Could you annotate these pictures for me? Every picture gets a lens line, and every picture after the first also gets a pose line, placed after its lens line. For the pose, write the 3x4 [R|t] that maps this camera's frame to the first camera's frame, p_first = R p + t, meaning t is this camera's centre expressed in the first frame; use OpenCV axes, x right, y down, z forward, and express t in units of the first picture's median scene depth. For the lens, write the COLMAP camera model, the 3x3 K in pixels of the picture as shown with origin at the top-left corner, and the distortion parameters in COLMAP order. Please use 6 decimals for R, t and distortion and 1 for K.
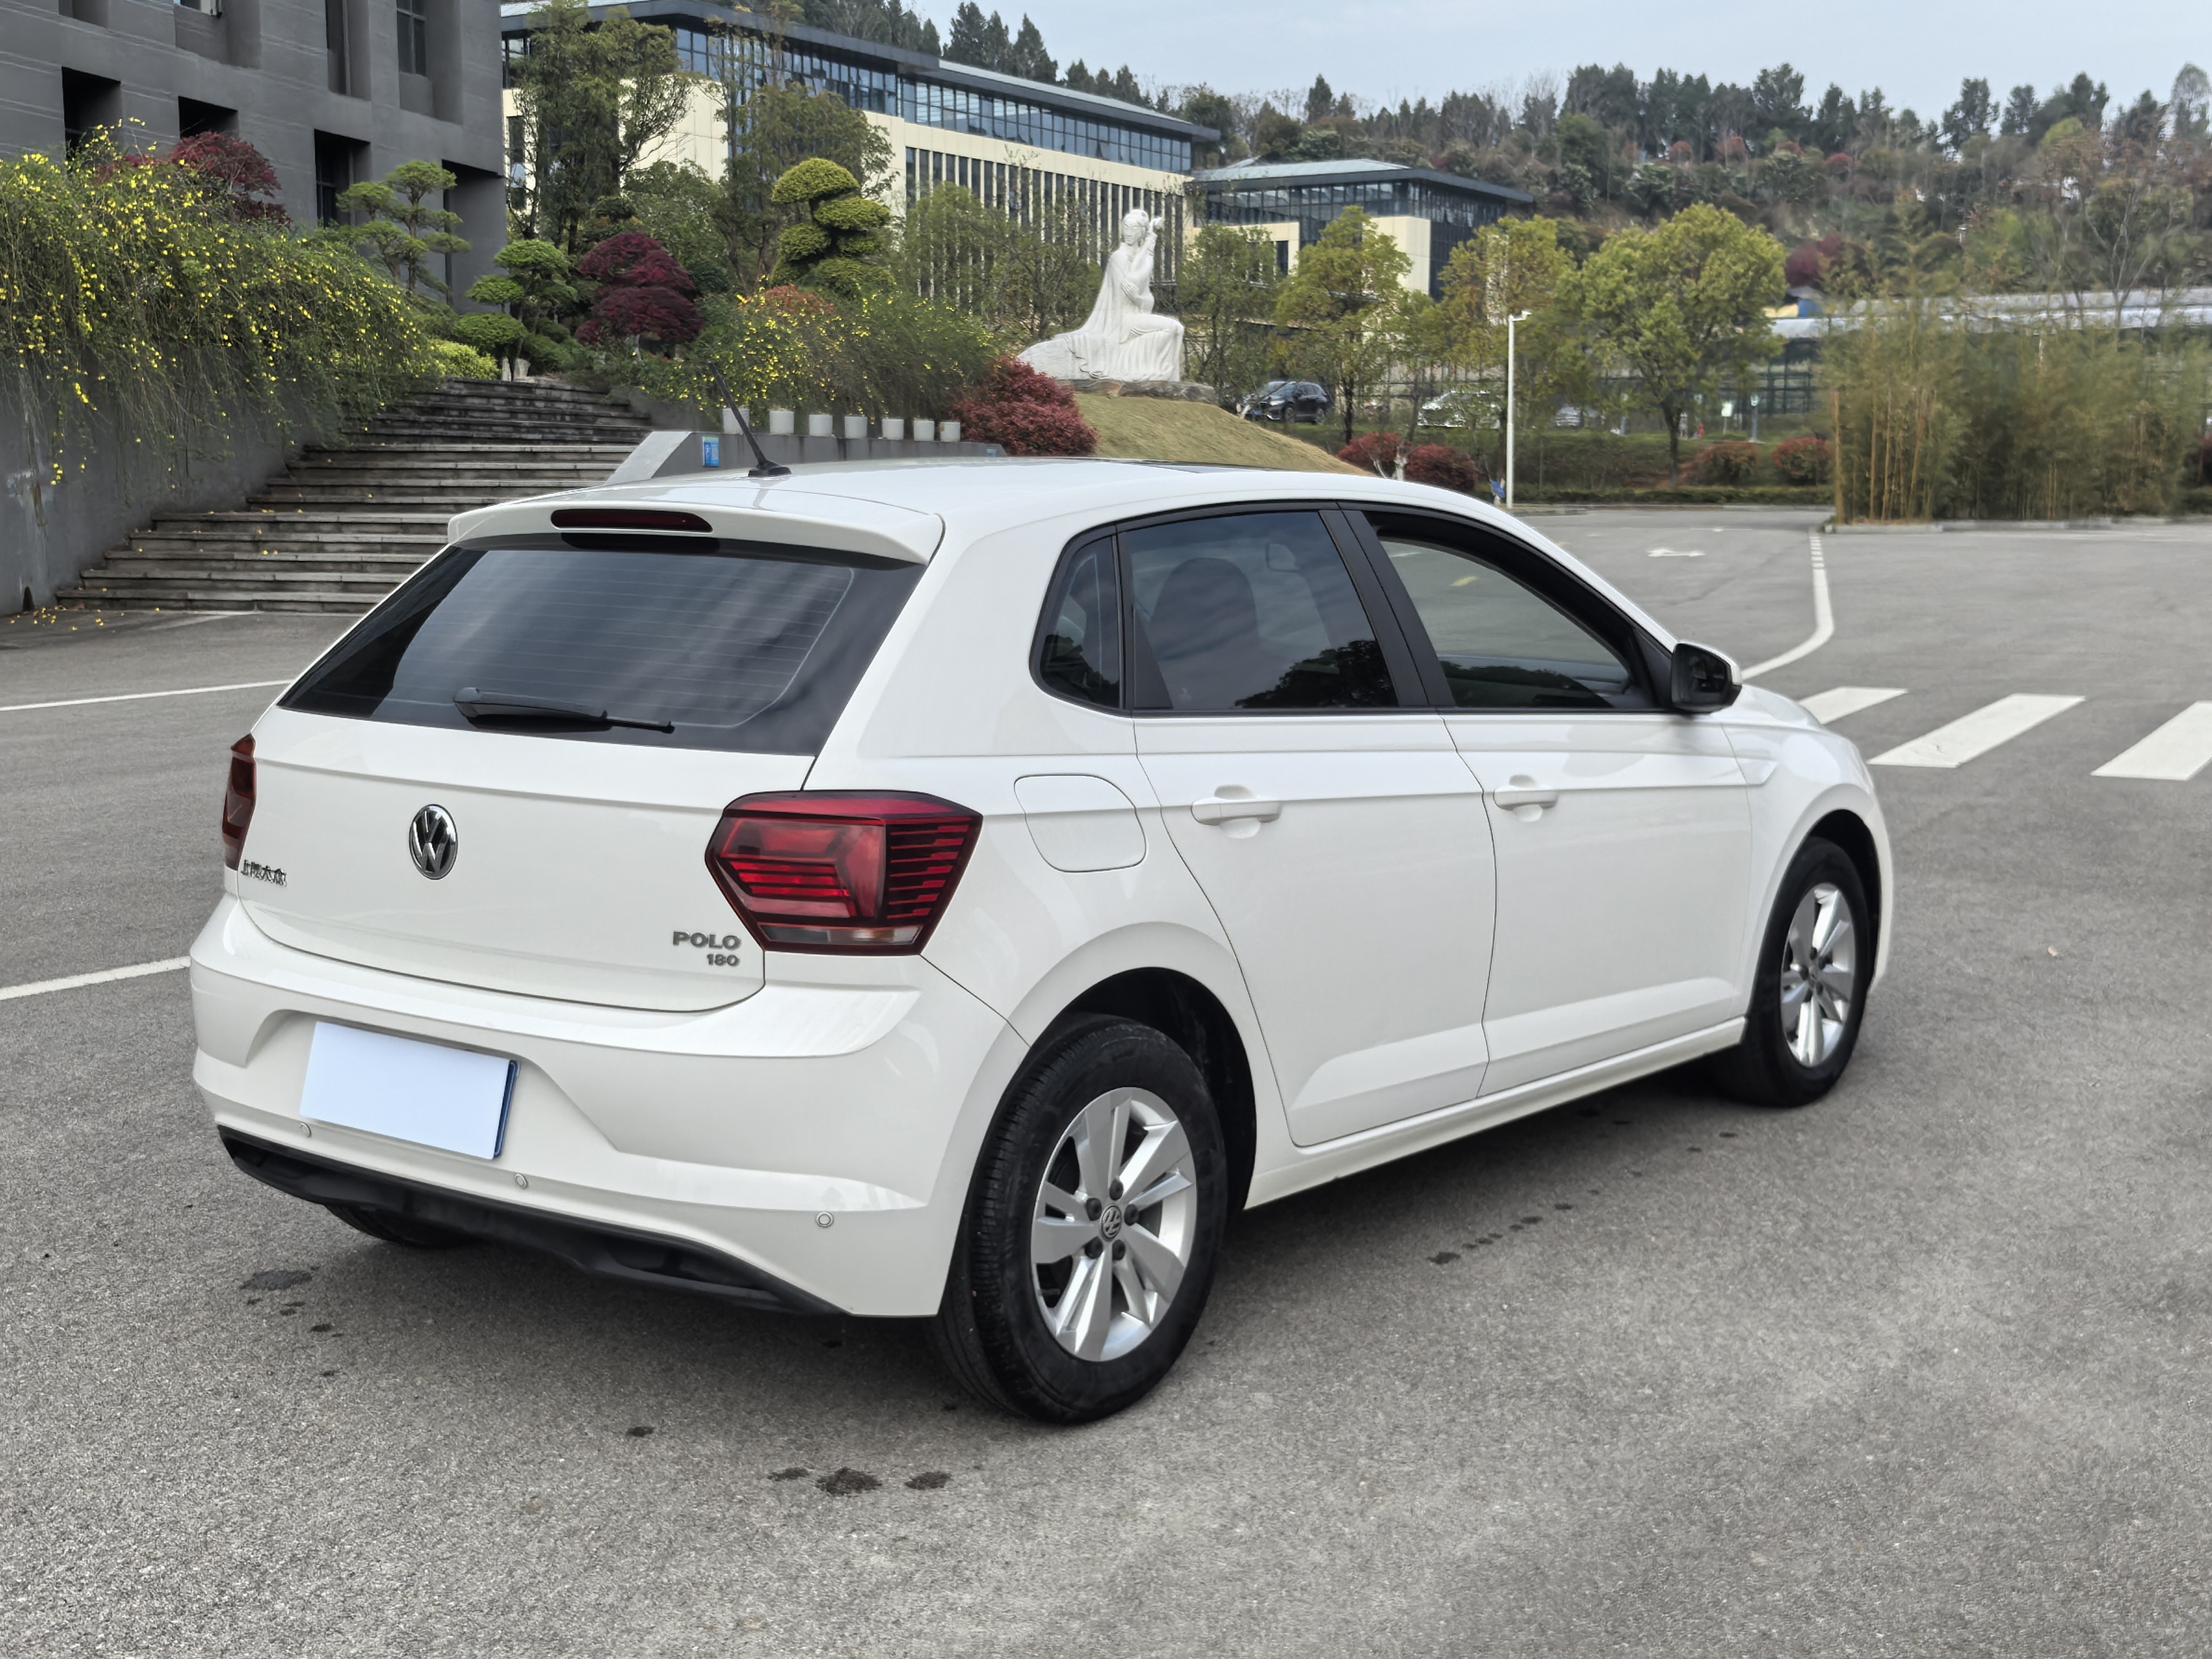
lens RADIAL K [[2739.4, 0, 1106.0], [0, 2739.4, 829.5], [0, 0, 1]] dist [0.016056, 0.081006]
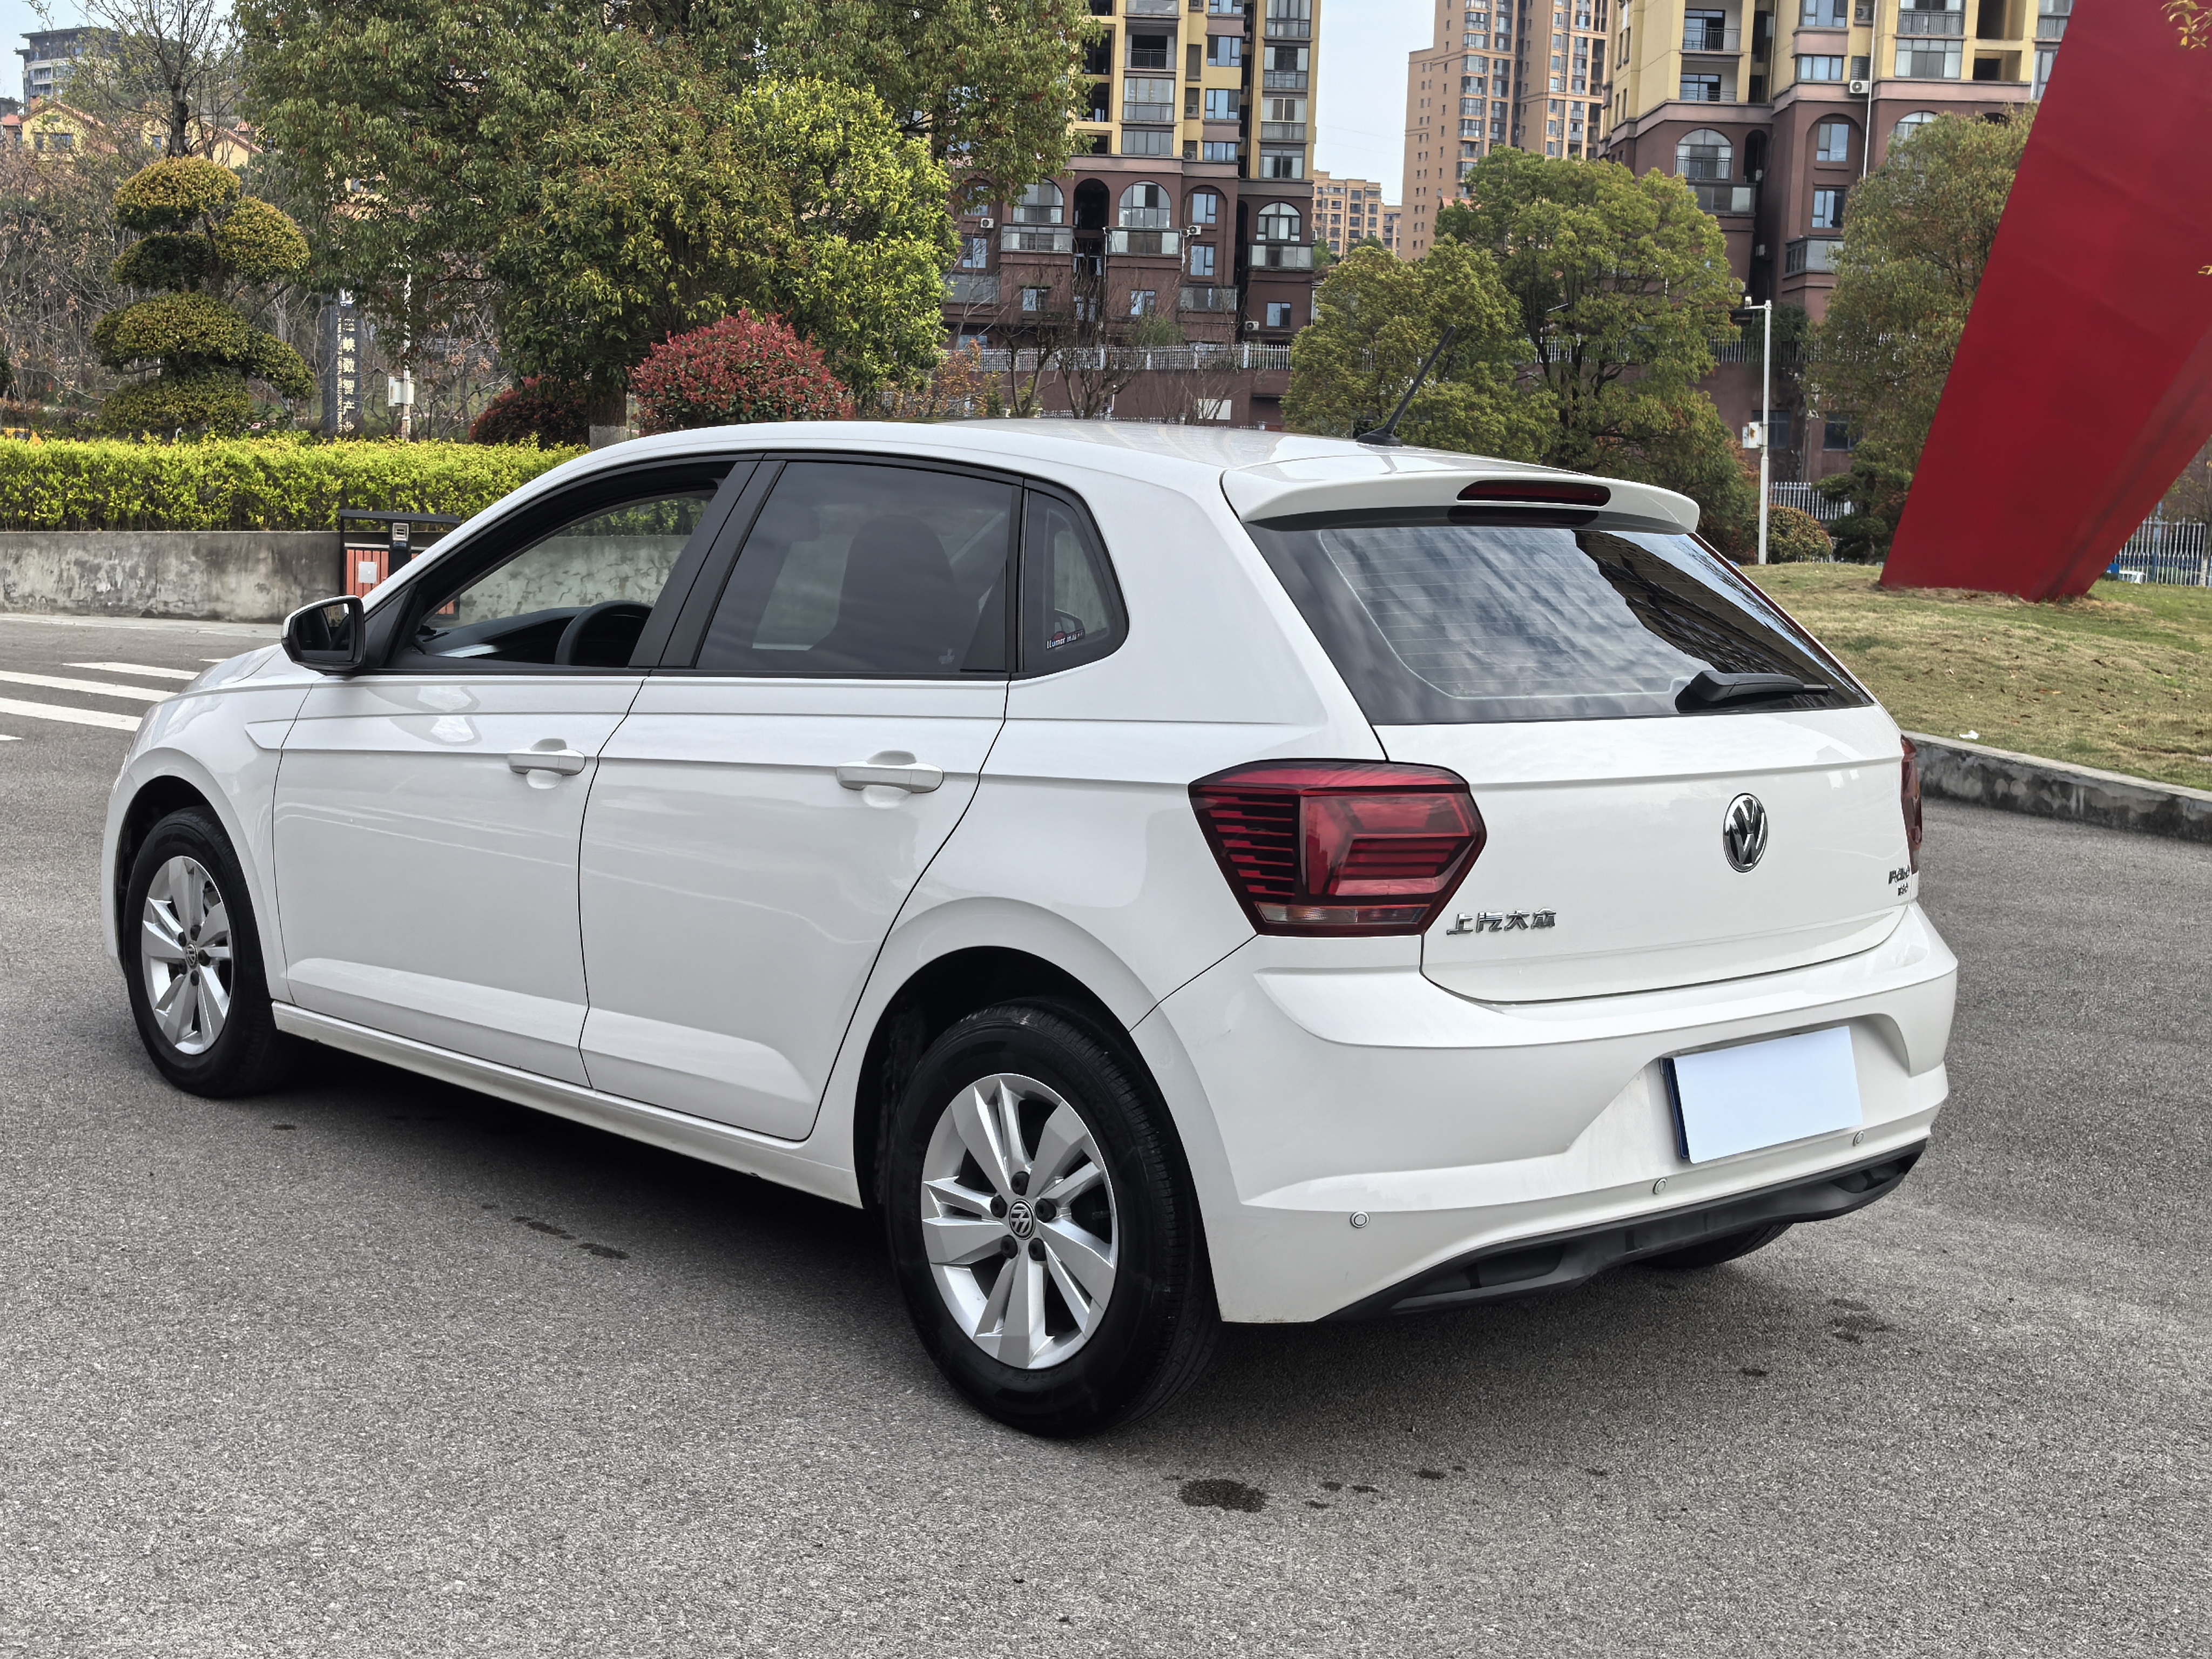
lens RADIAL K [[2722.8, 0, 1106.0], [0, 2722.8, 829.5], [0, 0, 1]] dist [0.012869, 0.021379]
pose [[0.157990, -0.113031, 0.980950, -1.097409], [0.094136, 0.990626, 0.098985, -0.101454], [-0.982943, 0.076704, 0.167150, 0.959958]]
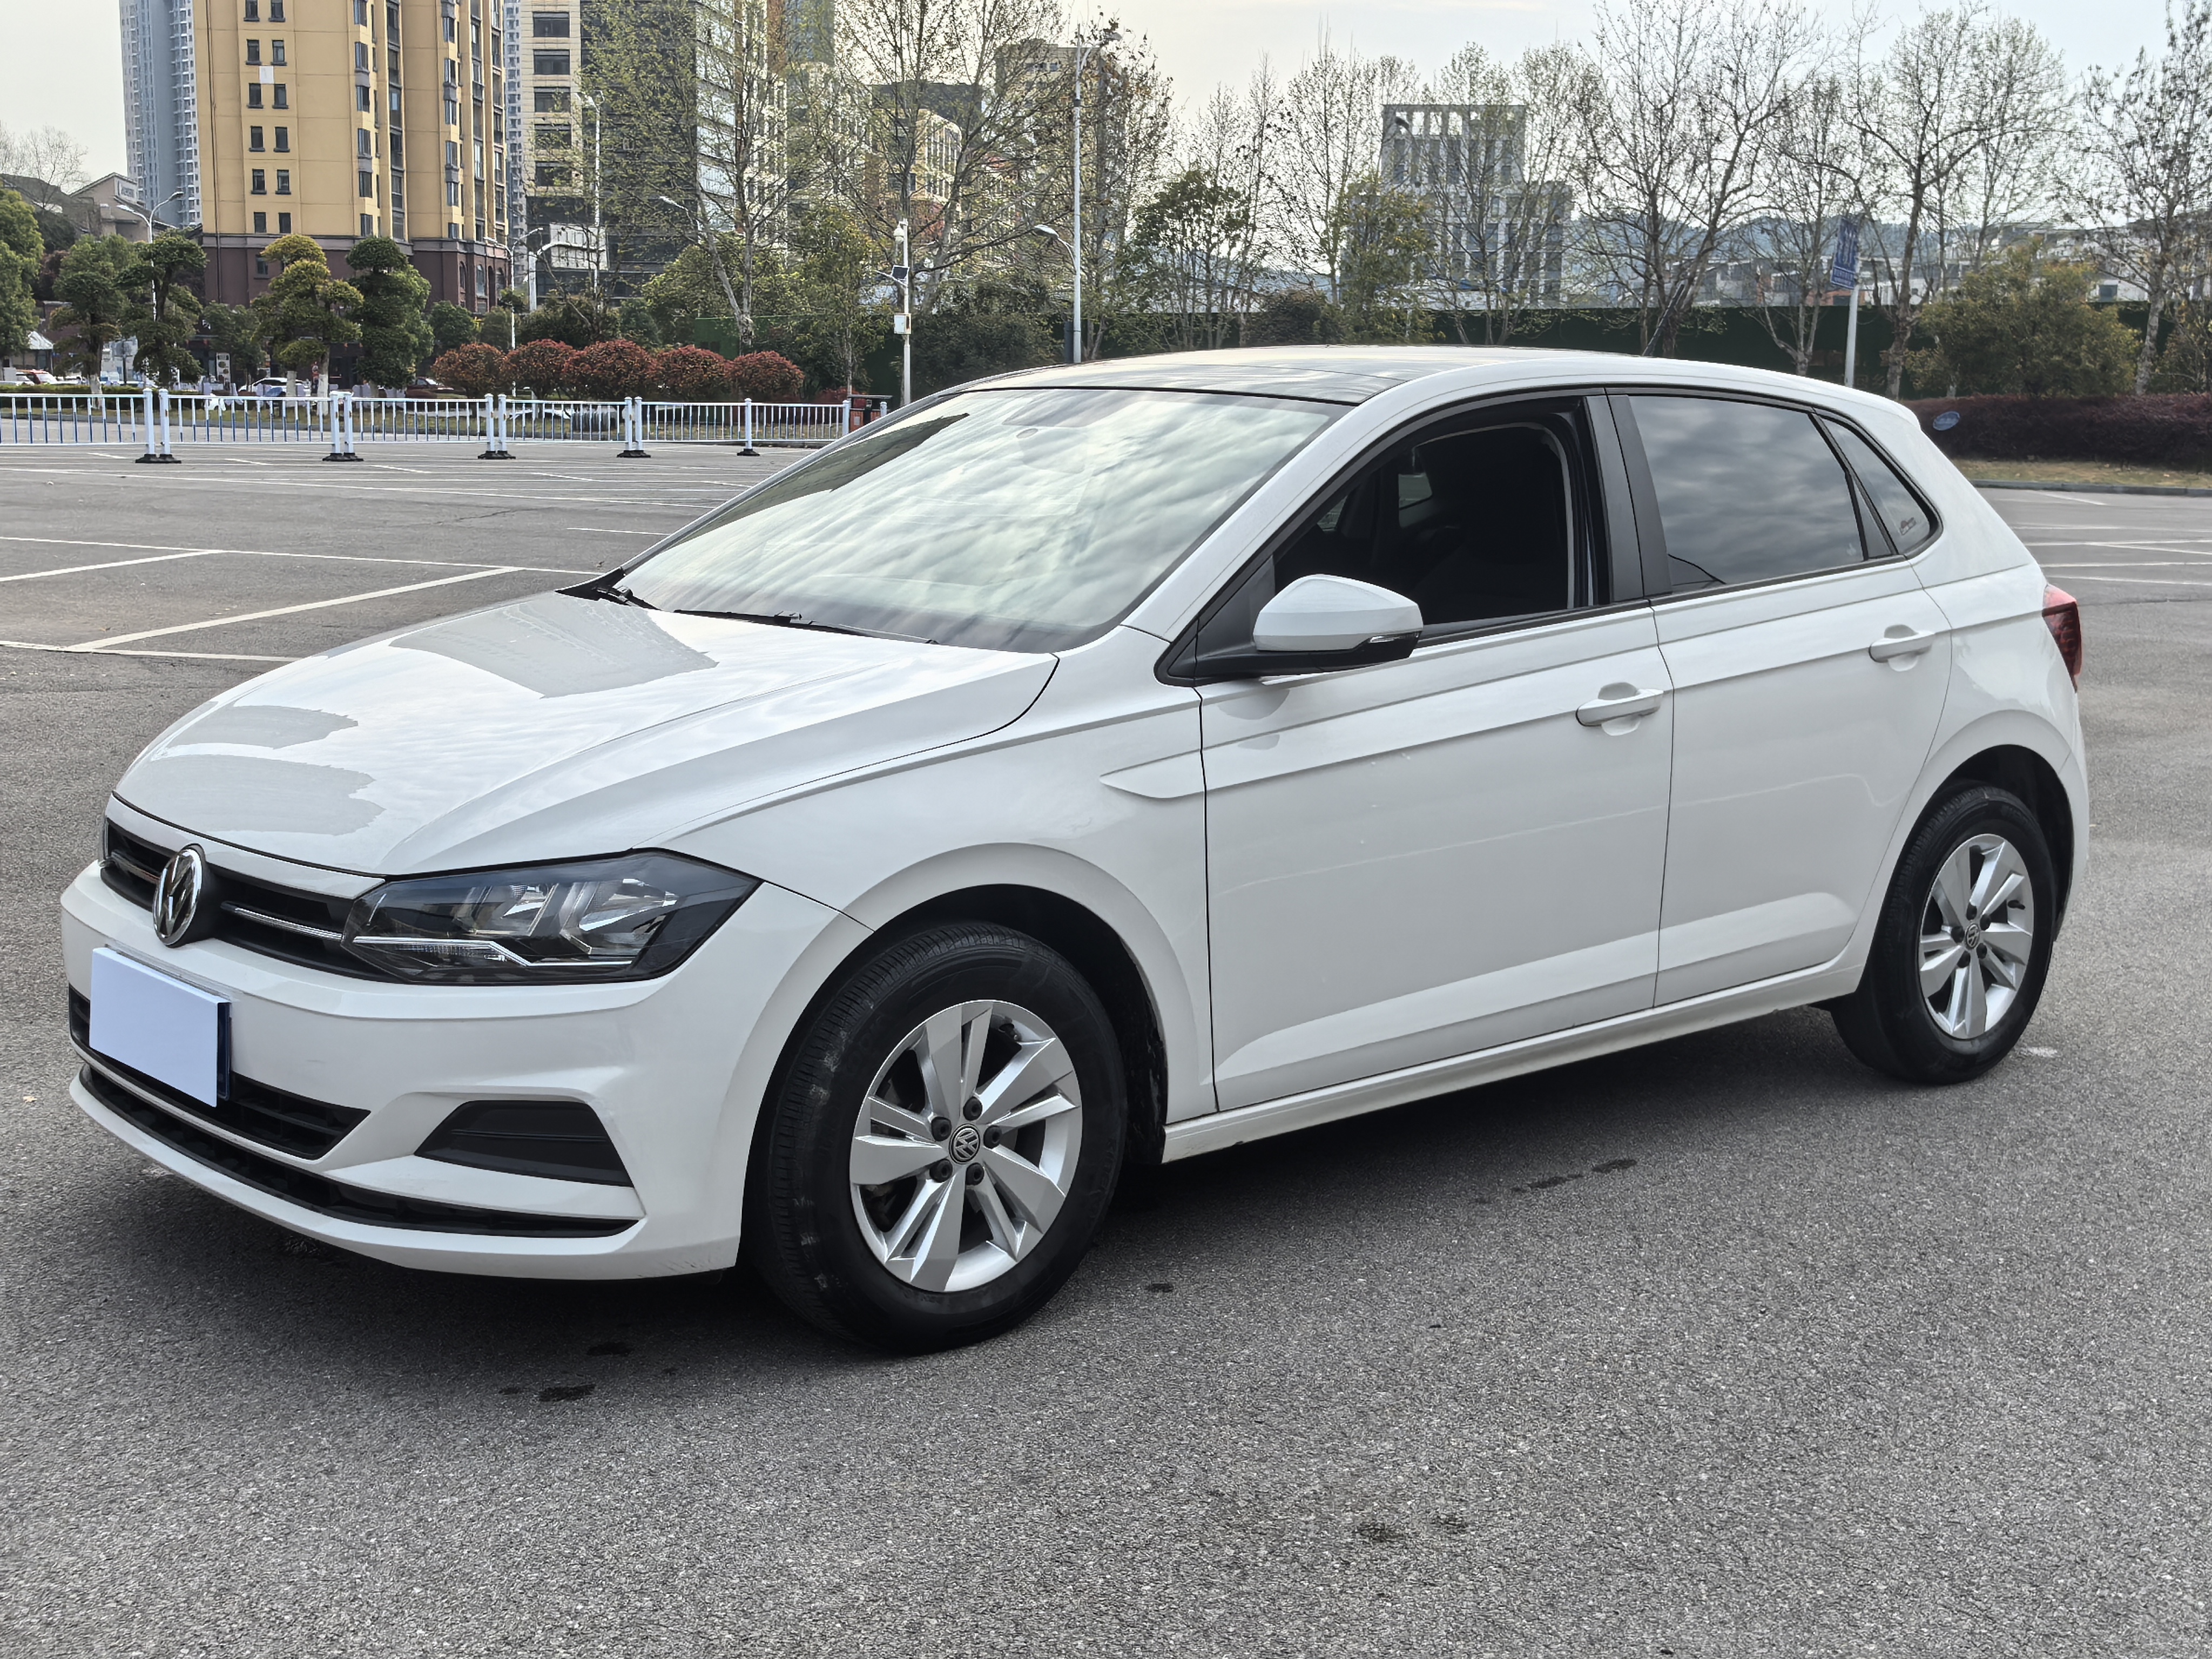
lens RADIAL K [[2722.8, 0, 1106.0], [0, 2722.8, 829.5], [0, 0, 1]] dist [0.012869, 0.021379]
pose [[-0.974234, -0.056560, 0.218332, 3.143277], [0.009631, 0.956729, 0.290821, -1.002983], [-0.225333, 0.285431, -0.931533, 7.227320]]
